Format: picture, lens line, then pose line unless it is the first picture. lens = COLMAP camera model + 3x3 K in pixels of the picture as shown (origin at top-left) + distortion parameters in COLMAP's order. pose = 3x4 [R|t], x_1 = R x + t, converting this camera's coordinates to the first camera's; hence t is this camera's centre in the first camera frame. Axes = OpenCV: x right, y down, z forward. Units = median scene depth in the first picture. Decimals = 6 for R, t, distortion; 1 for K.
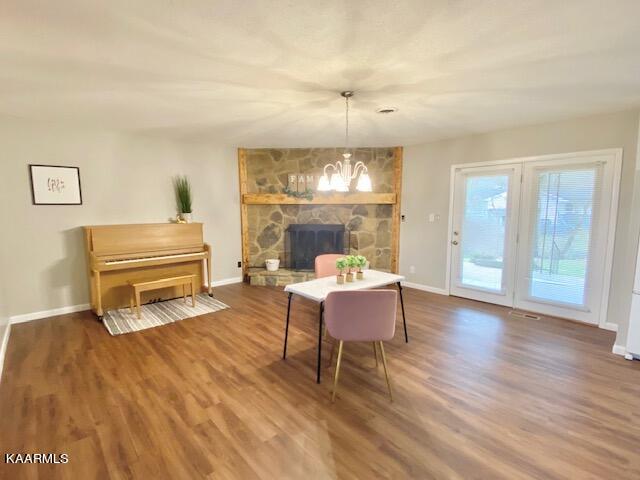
lens RADIAL K [[290.7, 0, 320.0], [0, 290.7, 240.0], [0, 0, 1]] dist [-0.000584, -0.000479]
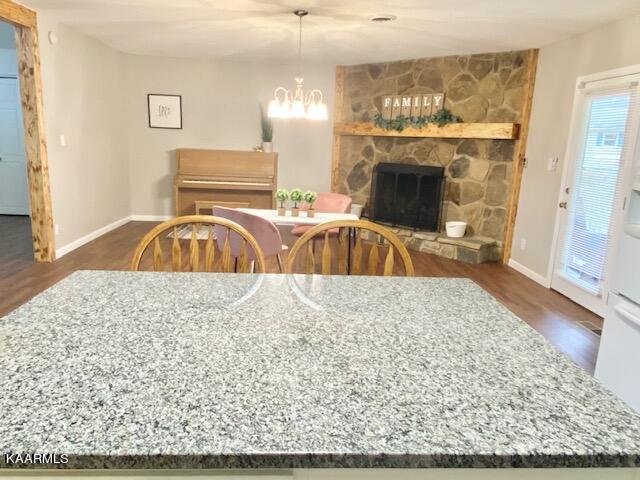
lens RADIAL K [[447.2, 0, 320.0], [0, 447.2, 240.0], [0, 0, 1]] dist [0.052086, -0.096604]
pose [[0.789173, 0.167241, -0.590962, 0.526386], [-0.111431, 0.985231, 0.130012, 0.013207], [0.603978, -0.036750, 0.796153, -0.069986]]
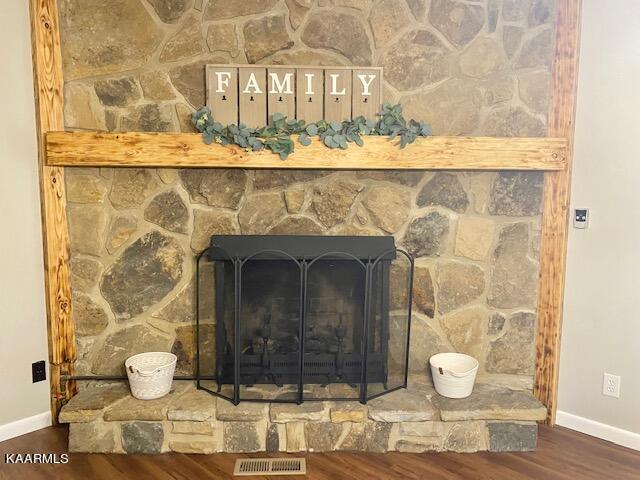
lens RADIAL K [[487.7, 0, 338.7], [0, 487.7, 236.6], [0, 0, 1]] dist [-0.006051, -0.002158]
pose [[0.992635, 0.000399, 0.121145, -0.035892], [0.001241, 0.999909, -0.013460, -0.046694], [-0.121139, 0.013511, 0.992544, 0.491465]]
